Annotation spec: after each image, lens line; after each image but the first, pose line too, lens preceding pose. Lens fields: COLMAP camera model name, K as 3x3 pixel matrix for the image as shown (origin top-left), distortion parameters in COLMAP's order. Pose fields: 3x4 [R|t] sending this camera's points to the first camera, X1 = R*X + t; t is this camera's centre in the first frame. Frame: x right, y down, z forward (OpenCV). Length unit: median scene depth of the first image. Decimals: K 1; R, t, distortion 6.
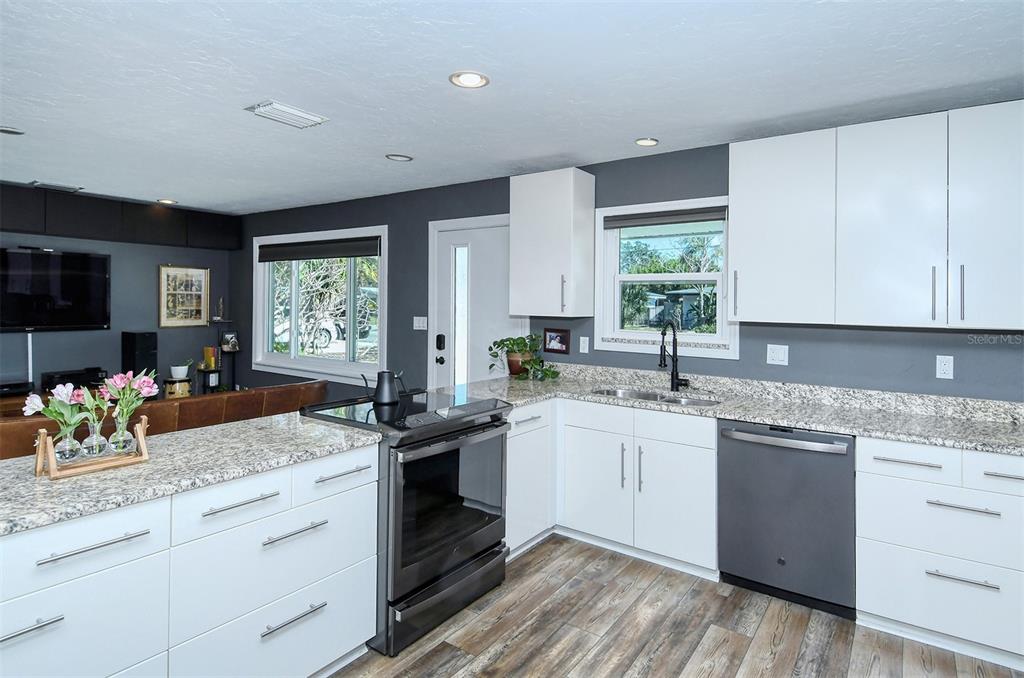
lens RADIAL K [[553.3, 0, 517.1], [0, 553.3, 300.5], [0, 0, 1]] dist [0.000093, -0.000460]
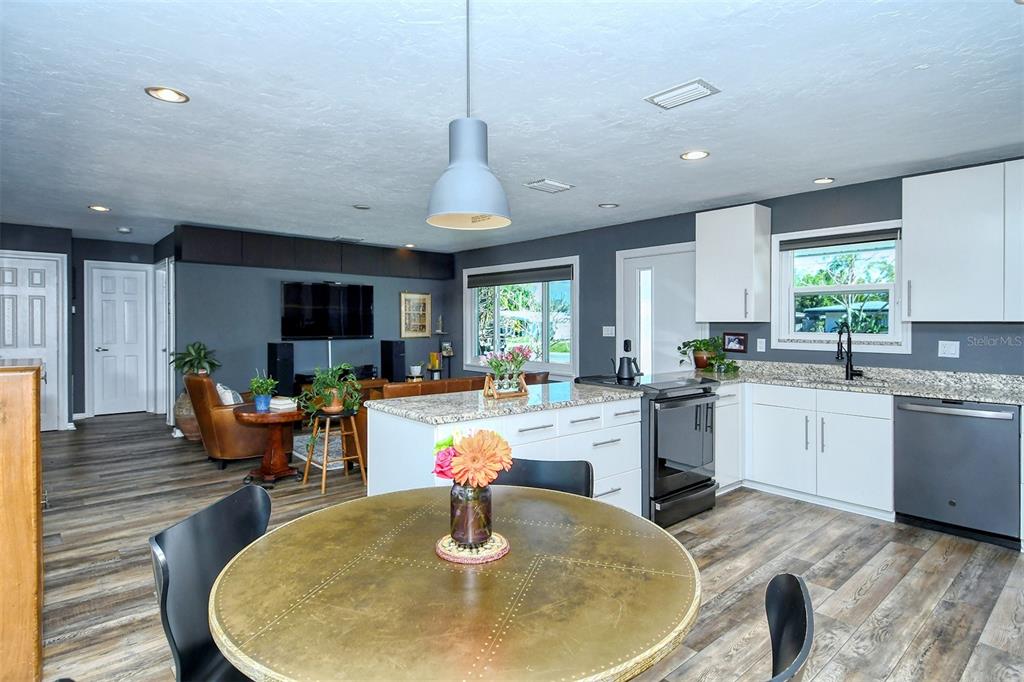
lens RADIAL K [[523.8, 0, 471.6], [0, 523.8, 330.4], [0, 0, 1]] dist [0.001142, -0.013950]
pose [[0.956489, -0.005943, -0.291707, -0.166209], [0.009987, 0.999874, 0.012375, 0.027631], [0.291596, -0.014750, 0.956428, -0.329740]]
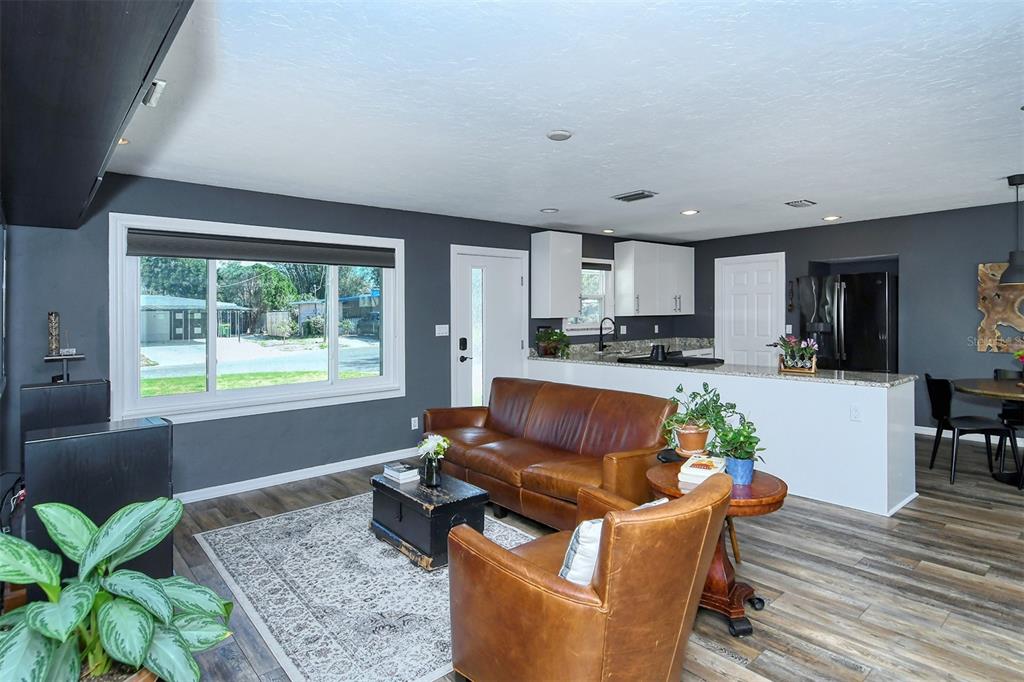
lens RADIAL K [[553.3, 0, 517.1], [0, 553.3, 302.5], [0, 0, 1]] dist [0.000093, -0.000460]
pose [[0.242132, -0.004633, 0.970232, -1.676251], [0.007889, 0.999965, 0.002806, -0.025642], [-0.970211, 0.006975, 0.242160, 0.750490]]
